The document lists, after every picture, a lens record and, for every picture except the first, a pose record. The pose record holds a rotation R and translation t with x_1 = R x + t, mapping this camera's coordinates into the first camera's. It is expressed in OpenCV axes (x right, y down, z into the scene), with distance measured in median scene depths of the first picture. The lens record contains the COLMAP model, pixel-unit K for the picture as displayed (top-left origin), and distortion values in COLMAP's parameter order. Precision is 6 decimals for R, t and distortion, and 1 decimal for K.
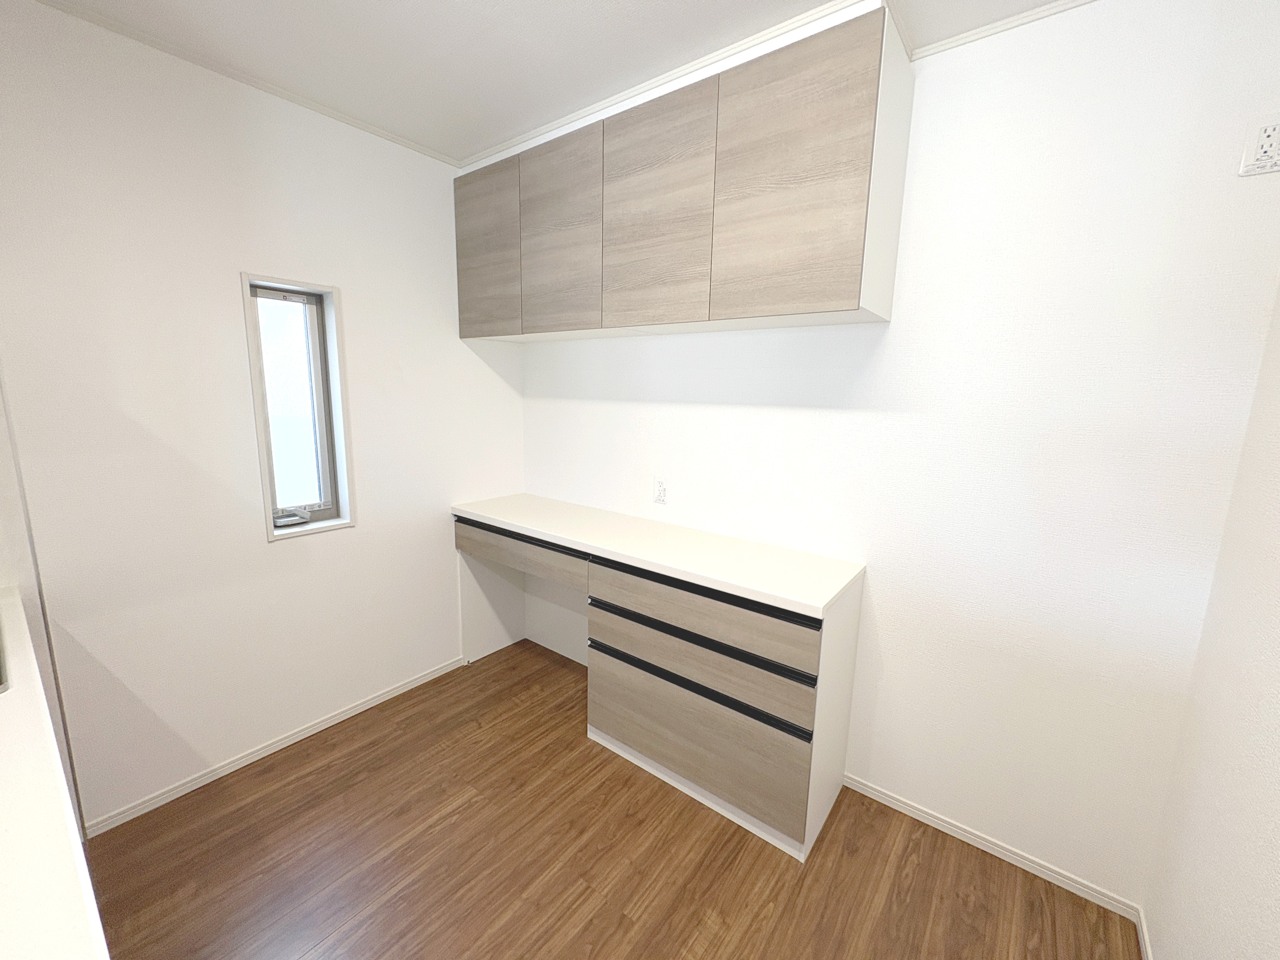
lens RADIAL K [[510.4, 0, 641.3], [0, 510.4, 475.3], [0, 0, 1]] dist [0.002039, -0.000377]
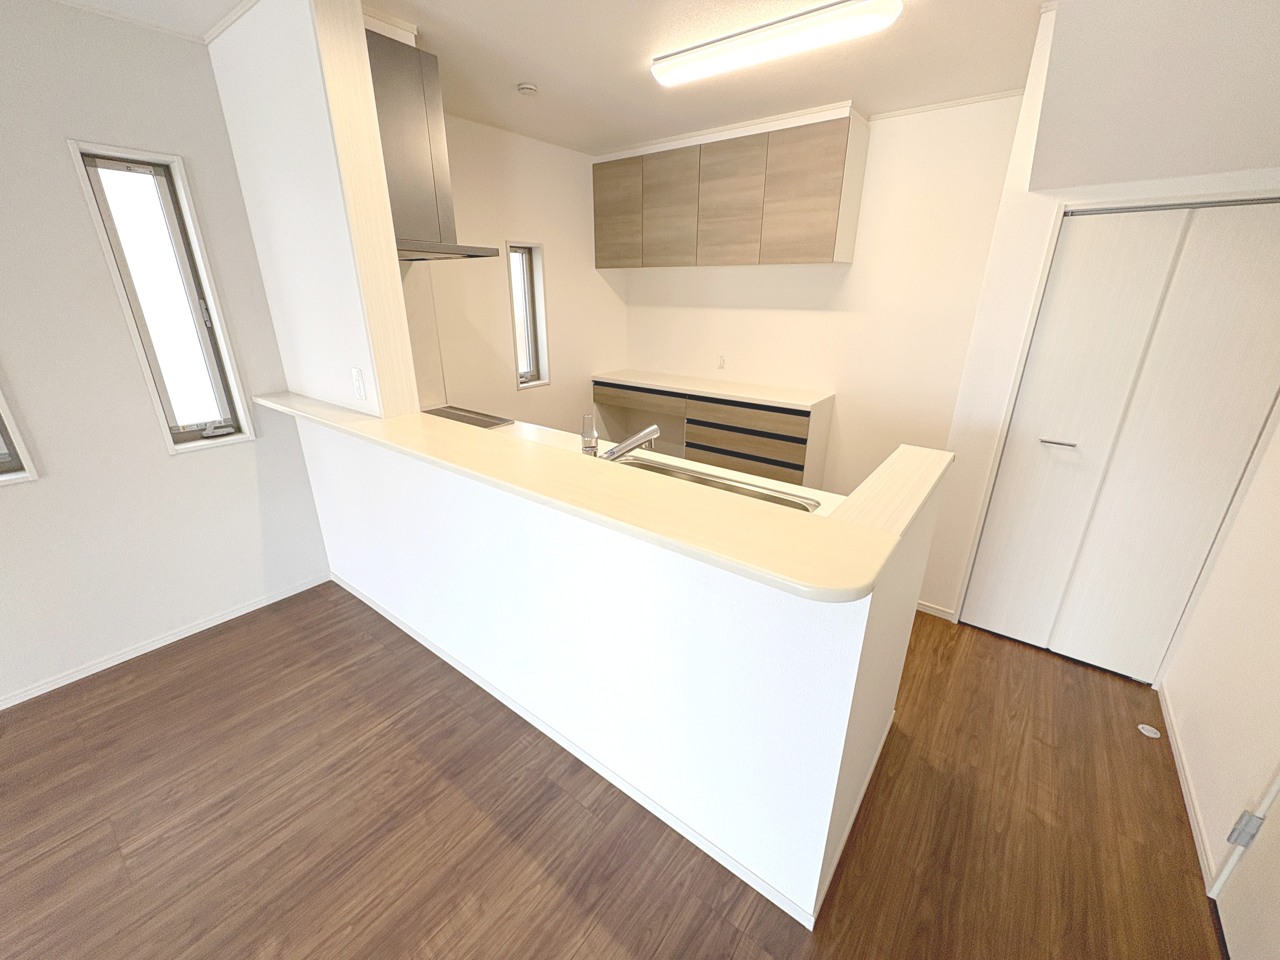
lens RADIAL K [[510.4, 0, 641.3], [0, 510.4, 475.3], [0, 0, 1]] dist [0.002039, -0.000377]
pose [[0.999797, -0.020133, -0.000232, -0.291034], [0.019845, 0.983406, 0.180332, 0.112417], [-0.003402, -0.180300, 0.983606, -0.928539]]
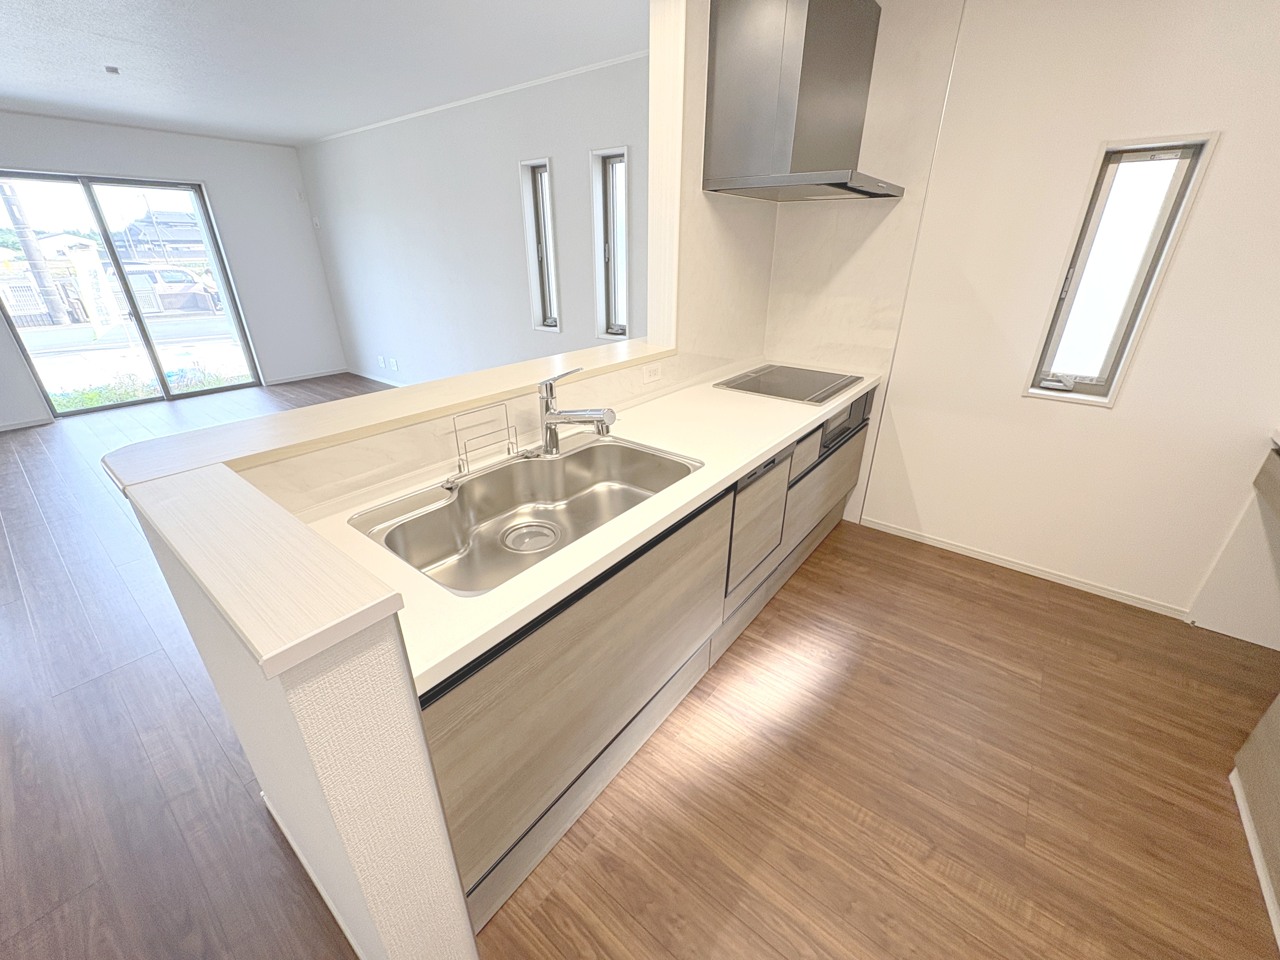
lens RADIAL K [[510.4, 0, 641.3], [0, 510.4, 475.3], [0, 0, 1]] dist [0.002039, -0.000377]
pose [[-0.008547, 0.388966, -0.921212, 0.459522], [-0.169145, 0.907409, 0.384707, -0.010143], [0.985554, 0.159106, 0.058036, 0.088549]]
